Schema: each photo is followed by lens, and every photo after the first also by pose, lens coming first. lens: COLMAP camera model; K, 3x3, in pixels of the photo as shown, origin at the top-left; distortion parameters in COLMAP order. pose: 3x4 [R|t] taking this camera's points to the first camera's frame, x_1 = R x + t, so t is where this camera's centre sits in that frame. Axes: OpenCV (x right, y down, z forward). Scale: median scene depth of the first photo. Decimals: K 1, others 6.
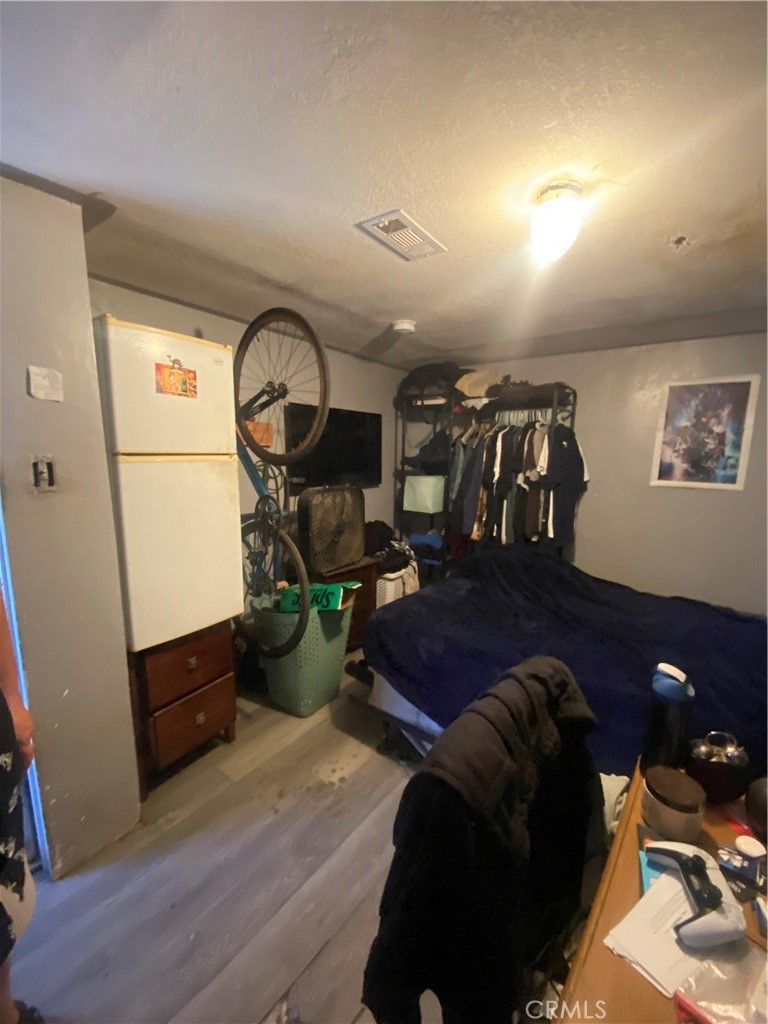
lens RADIAL K [[410.4, 0, 386.2], [0, 410.4, 513.0], [0, 0, 1]] dist [0.000832, -0.000660]
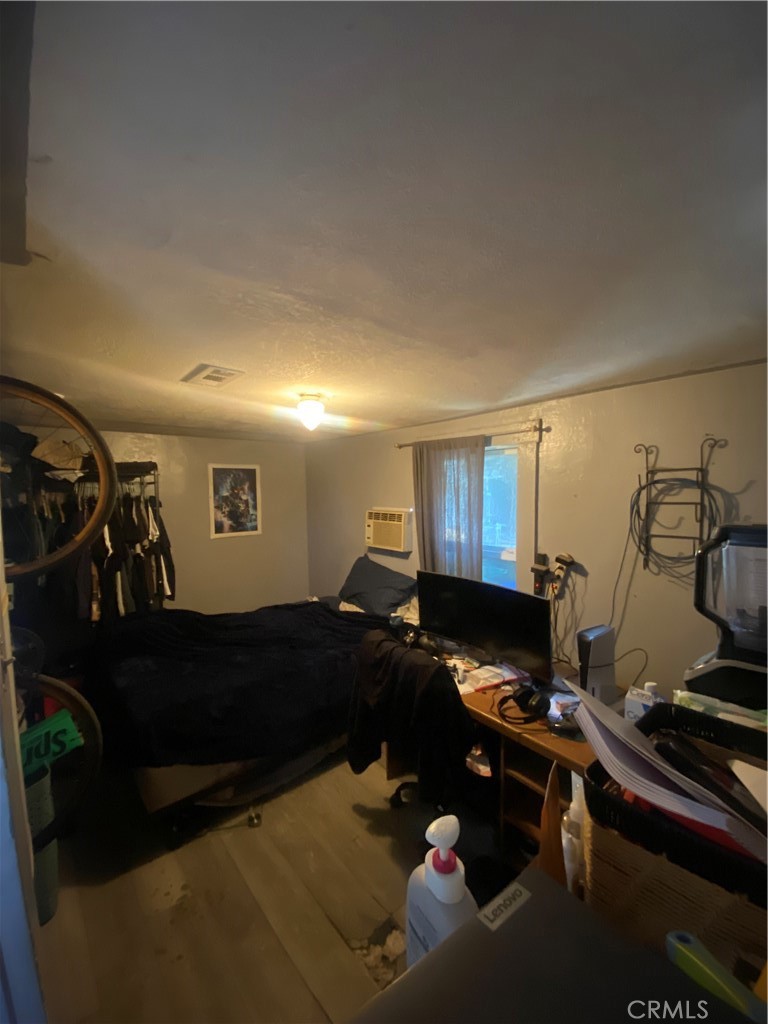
lens RADIAL K [[410.4, 0, 388.5], [0, 410.4, 516.7], [0, 0, 1]] dist [0.000832, -0.000660]
pose [[0.209524, -0.081699, 0.974384, -0.580248], [0.167546, 0.984765, 0.046542, -0.108507], [-0.963342, 0.153503, 0.220020, 0.134761]]
